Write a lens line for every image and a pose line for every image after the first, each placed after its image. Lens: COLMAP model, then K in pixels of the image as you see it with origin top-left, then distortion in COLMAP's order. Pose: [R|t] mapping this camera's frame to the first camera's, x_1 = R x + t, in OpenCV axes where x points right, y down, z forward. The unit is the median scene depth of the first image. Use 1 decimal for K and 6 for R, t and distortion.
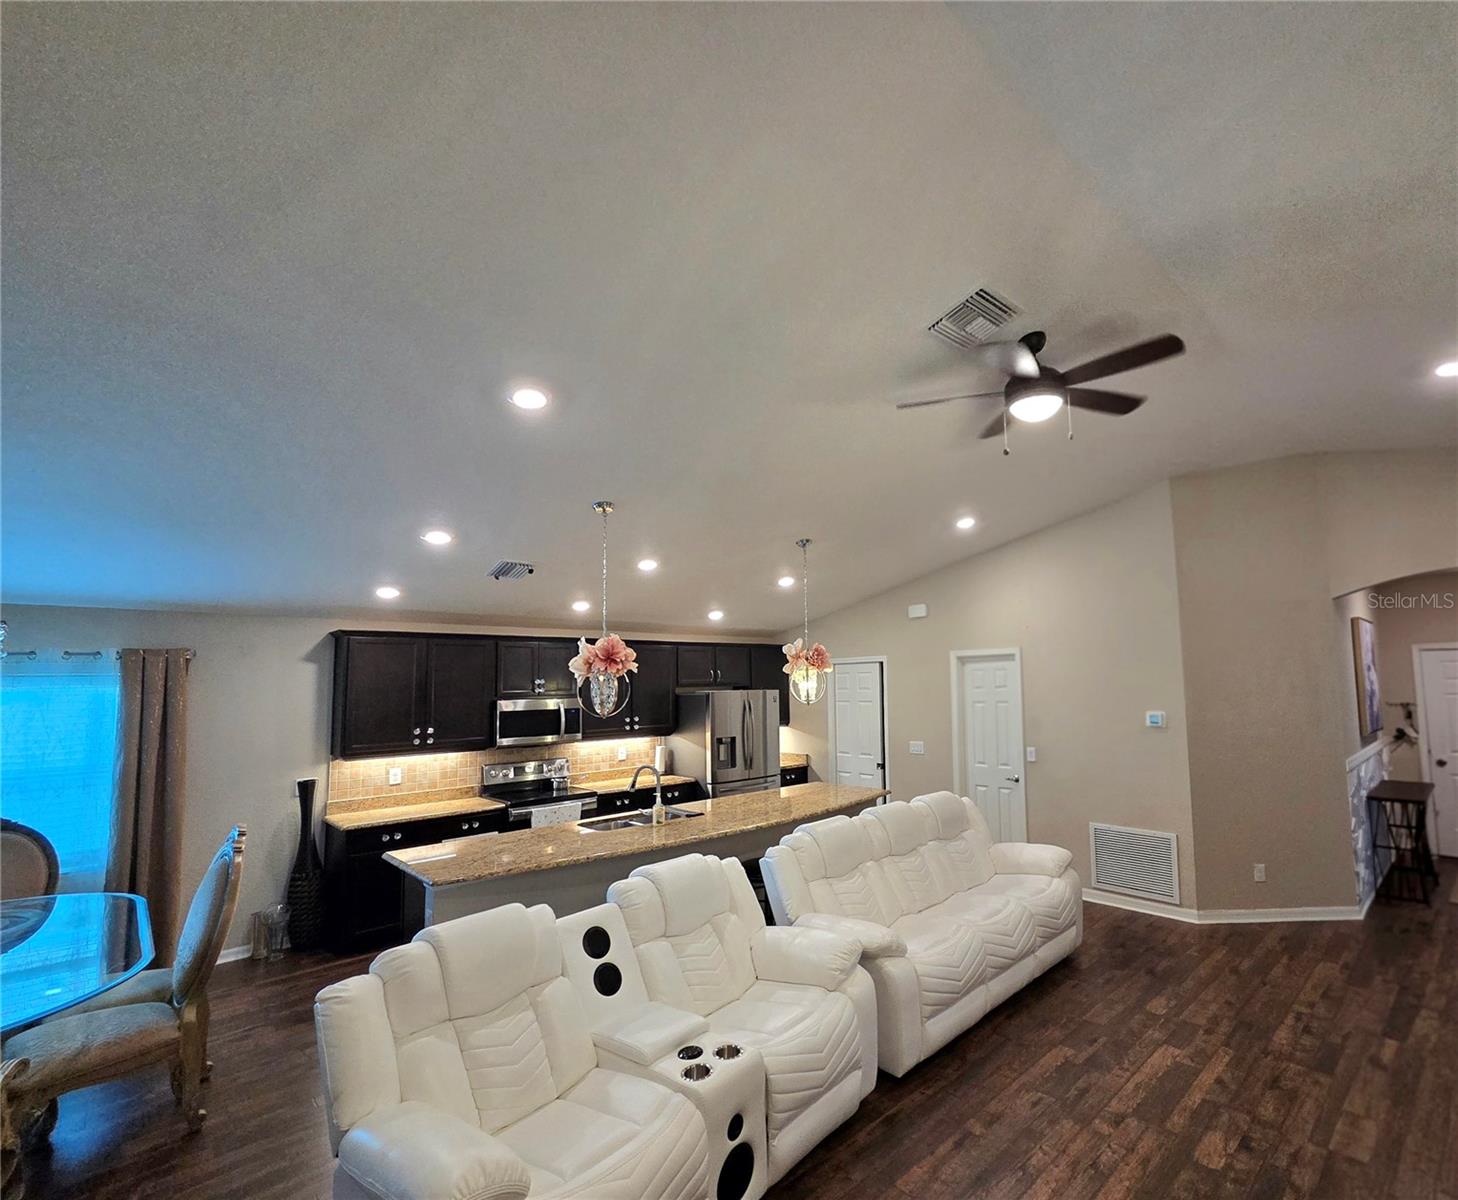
lens RADIAL K [[691.3, 0, 827.5], [0, 691.3, 628.3], [0, 0, 1]] dist [-0.002105, -0.000471]
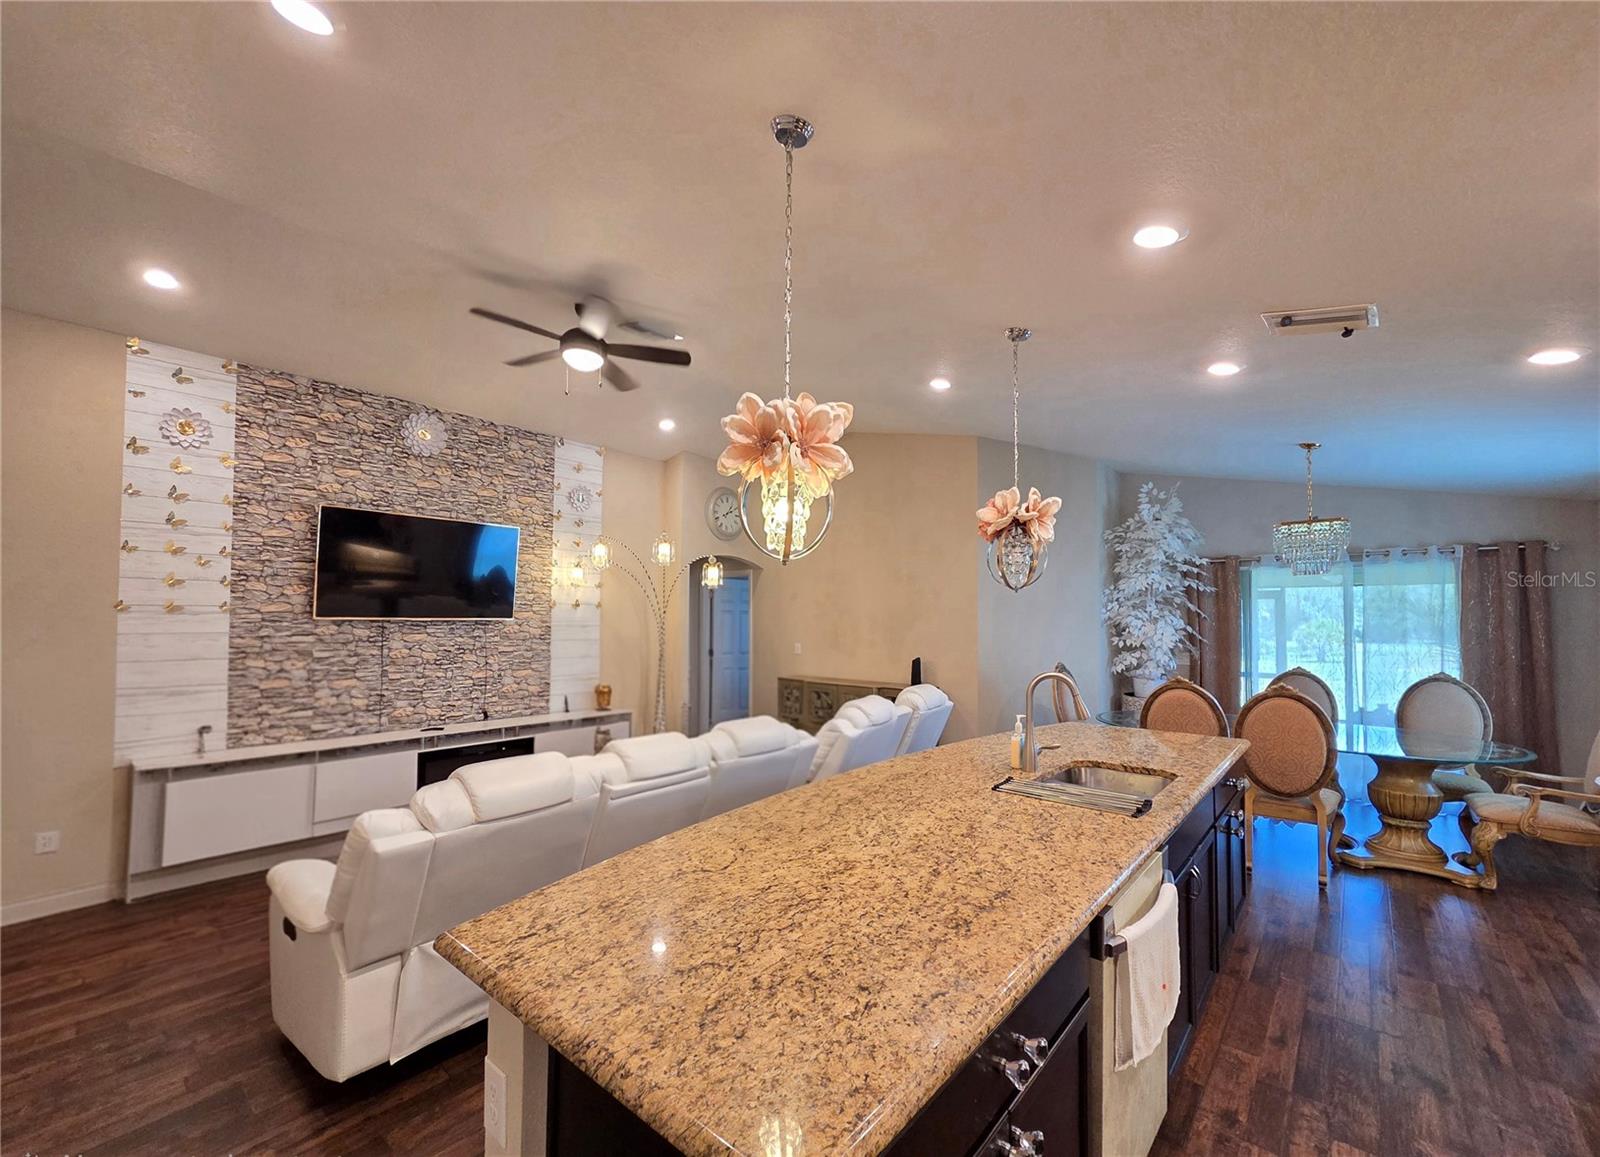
lens RADIAL K [[657.0, 0, 805.5], [0, 657.0, 596.1], [0, 0, 1]] dist [-0.000586, 0.000035]
pose [[-0.997148, 0.012306, -0.074461, -0.009742], [0.020837, 0.993159, -0.114899, 0.167474], [0.072537, -0.116123, -0.990583, 1.331825]]
